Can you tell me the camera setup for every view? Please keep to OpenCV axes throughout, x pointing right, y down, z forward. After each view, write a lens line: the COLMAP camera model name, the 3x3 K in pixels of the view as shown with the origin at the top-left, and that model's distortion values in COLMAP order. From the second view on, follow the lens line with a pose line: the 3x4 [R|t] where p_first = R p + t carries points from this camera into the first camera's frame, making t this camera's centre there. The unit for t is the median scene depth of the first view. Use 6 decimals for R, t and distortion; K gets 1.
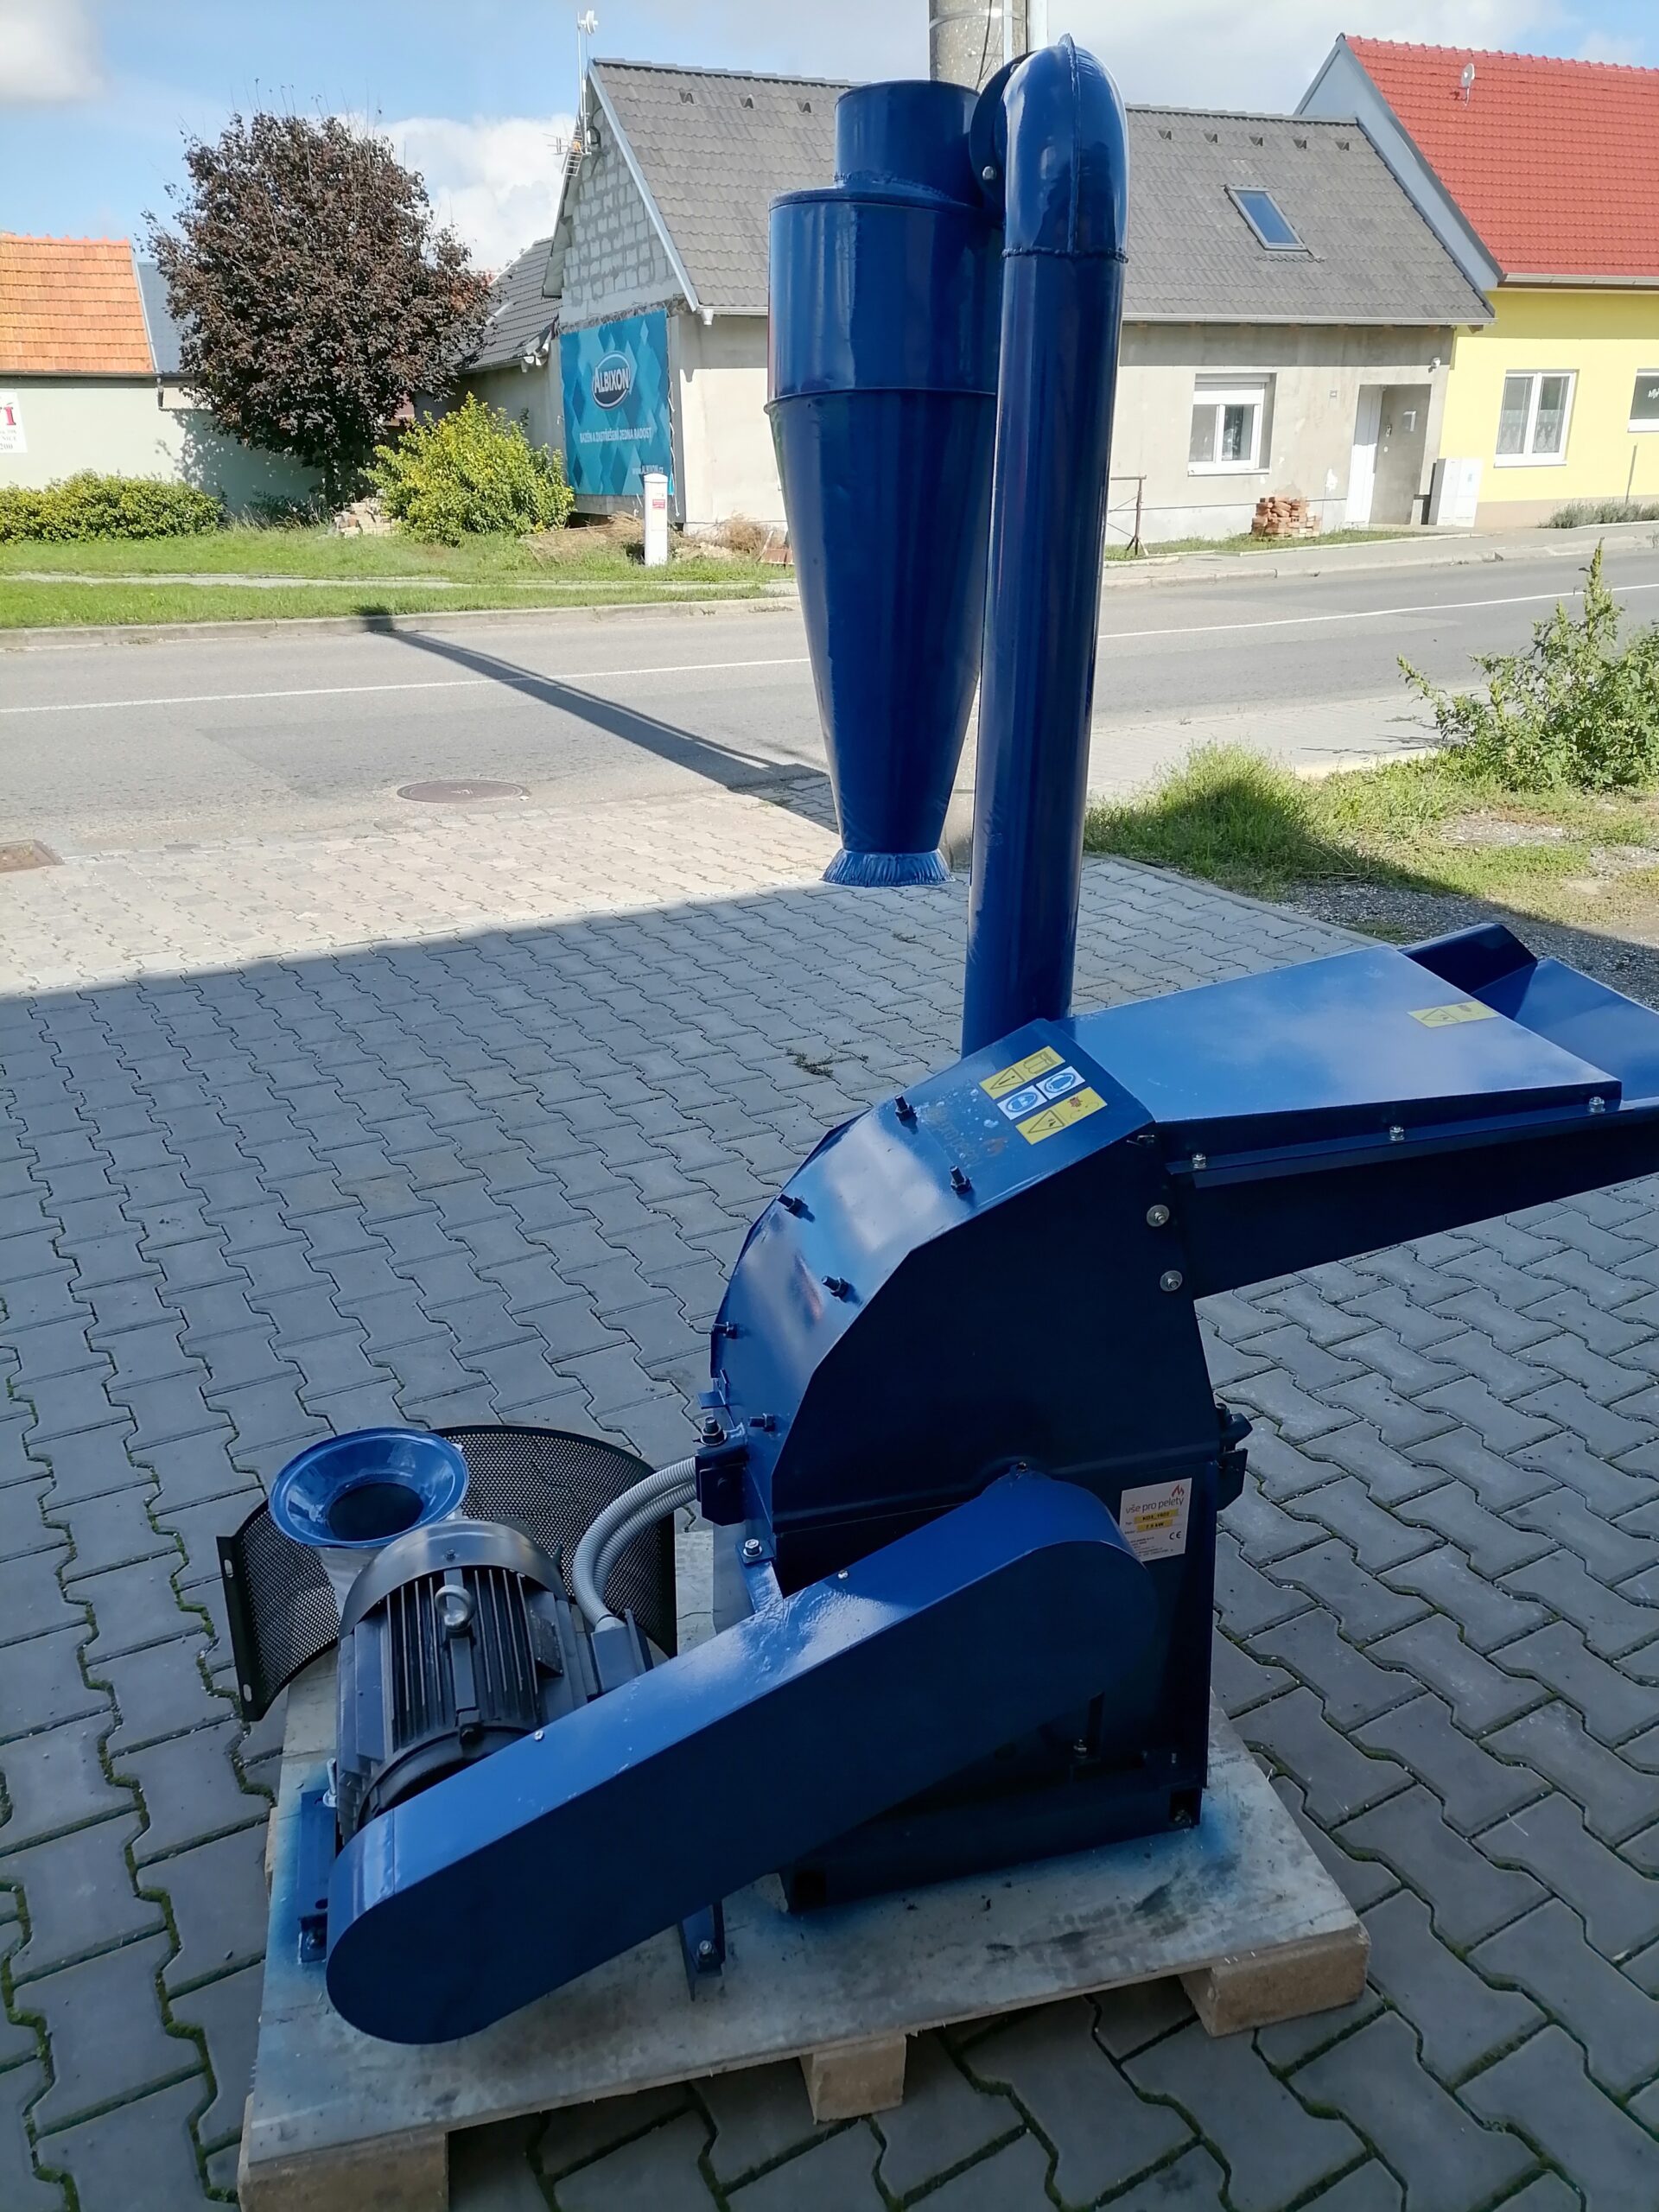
lens RADIAL K [[1659.2, 0, 838.5], [0, 1659.2, 1100.9], [0, 0, 1]] dist [0.039099, -0.014257]
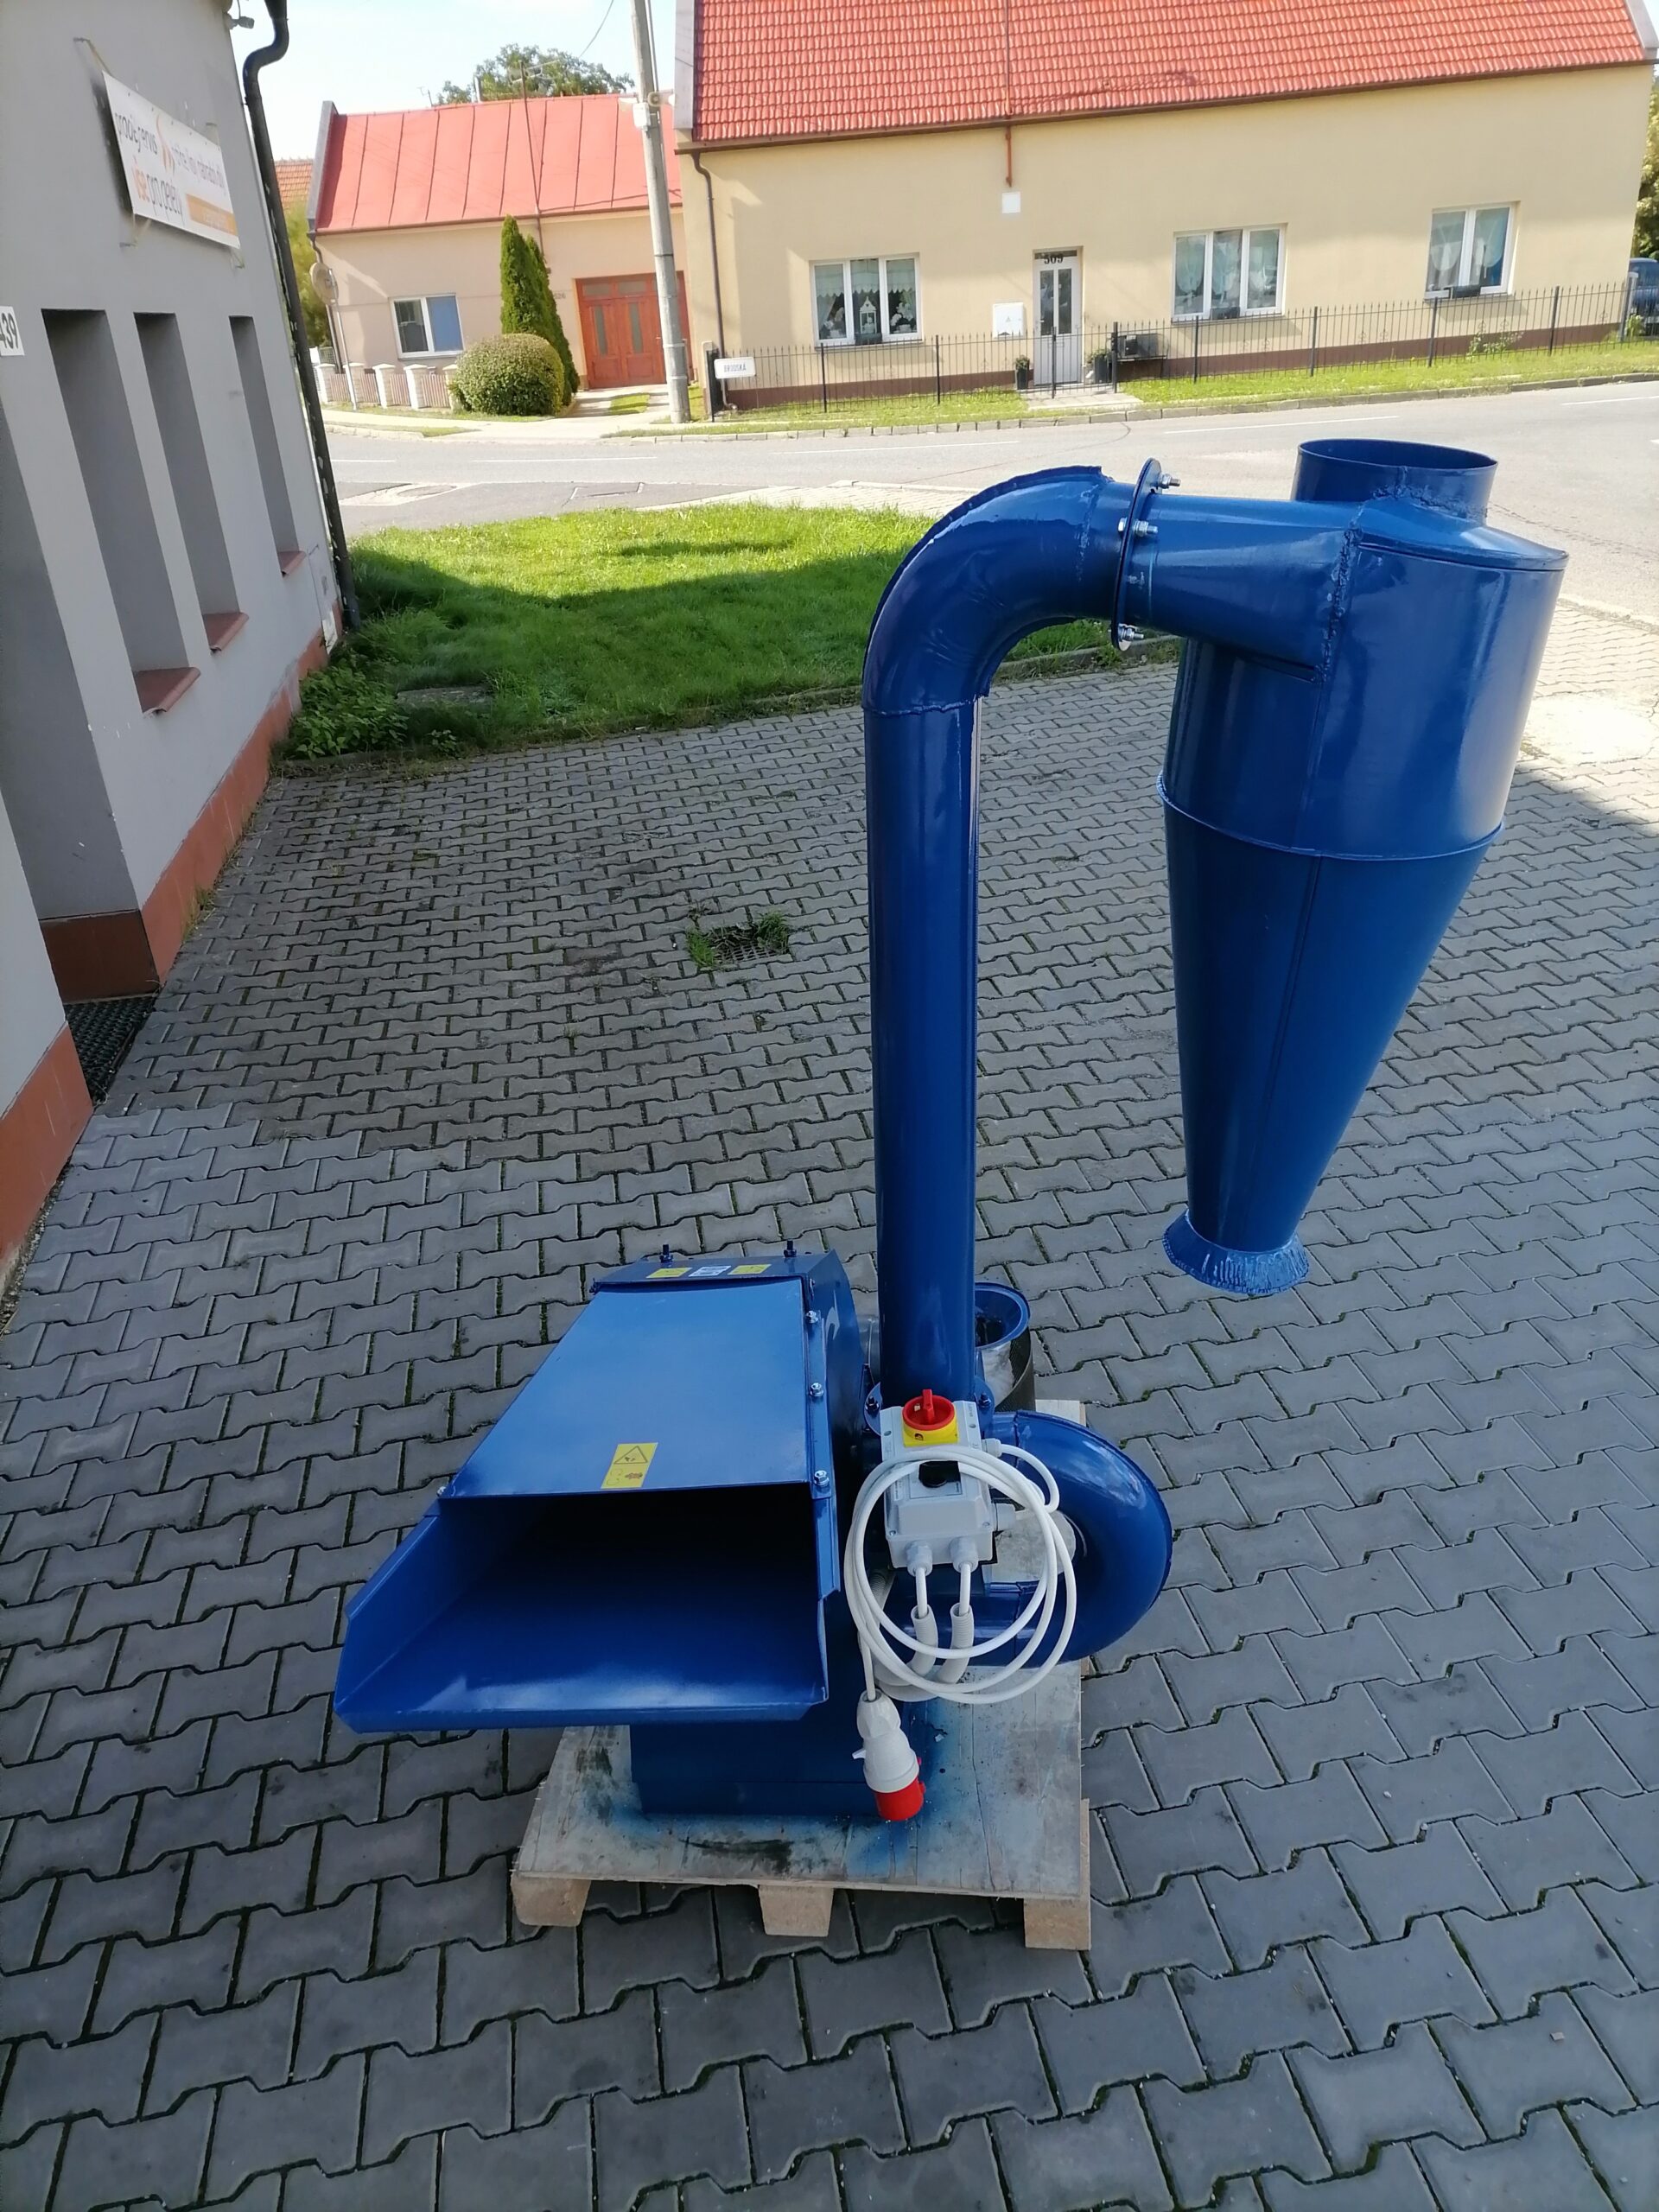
lens RADIAL K [[1651.8, 0, 841.2], [0, 1651.8, 1115.4], [0, 0, 1]] dist [0.039313, -0.014768]
pose [[-0.352579, 0.443973, -0.823757, 0.601827], [-0.275266, 0.792135, 0.544748, -0.459159], [0.894381, 0.418819, -0.157079, 0.673554]]
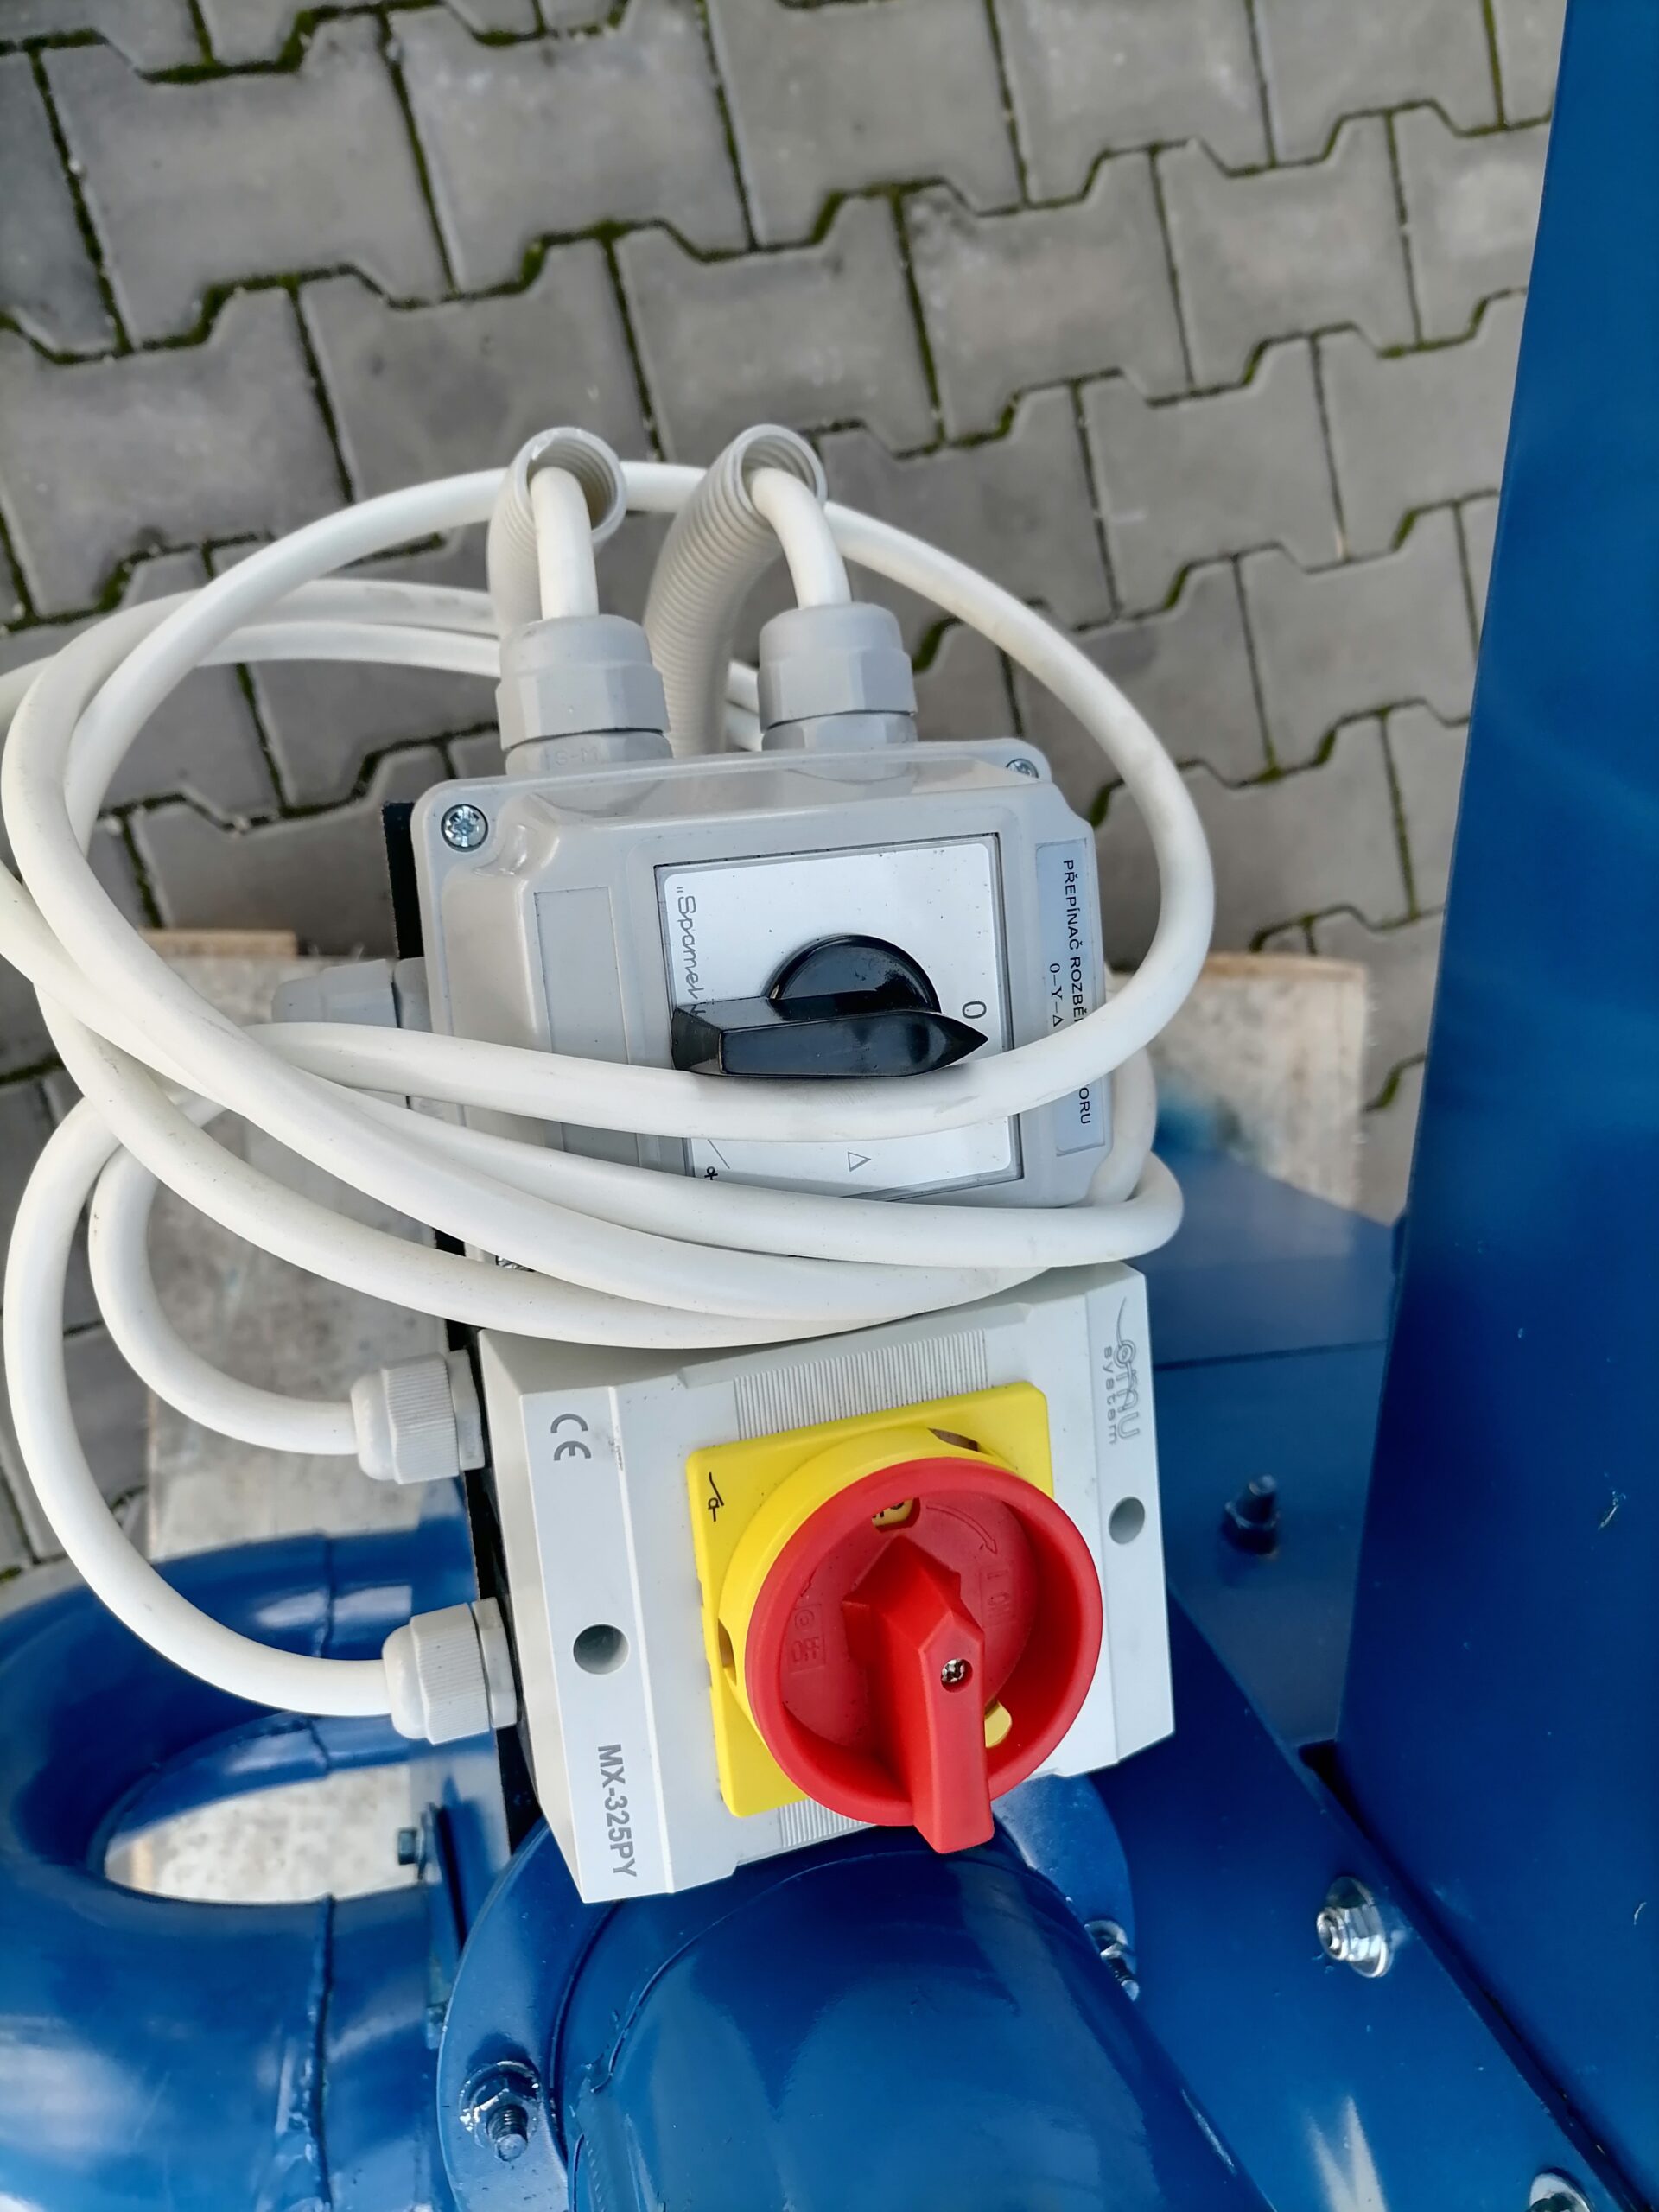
lens RADIAL K [[1702.8, 0, 827.0], [0, 1702.8, 1108.8], [0, 0, 1]] dist [0.009684, -0.000298]
pose [[0.270614, -0.960040, -0.071350, 0.142475], [0.052272, -0.059352, 0.996868, -0.117103], [-0.961268, -0.273496, 0.034122, 0.661856]]
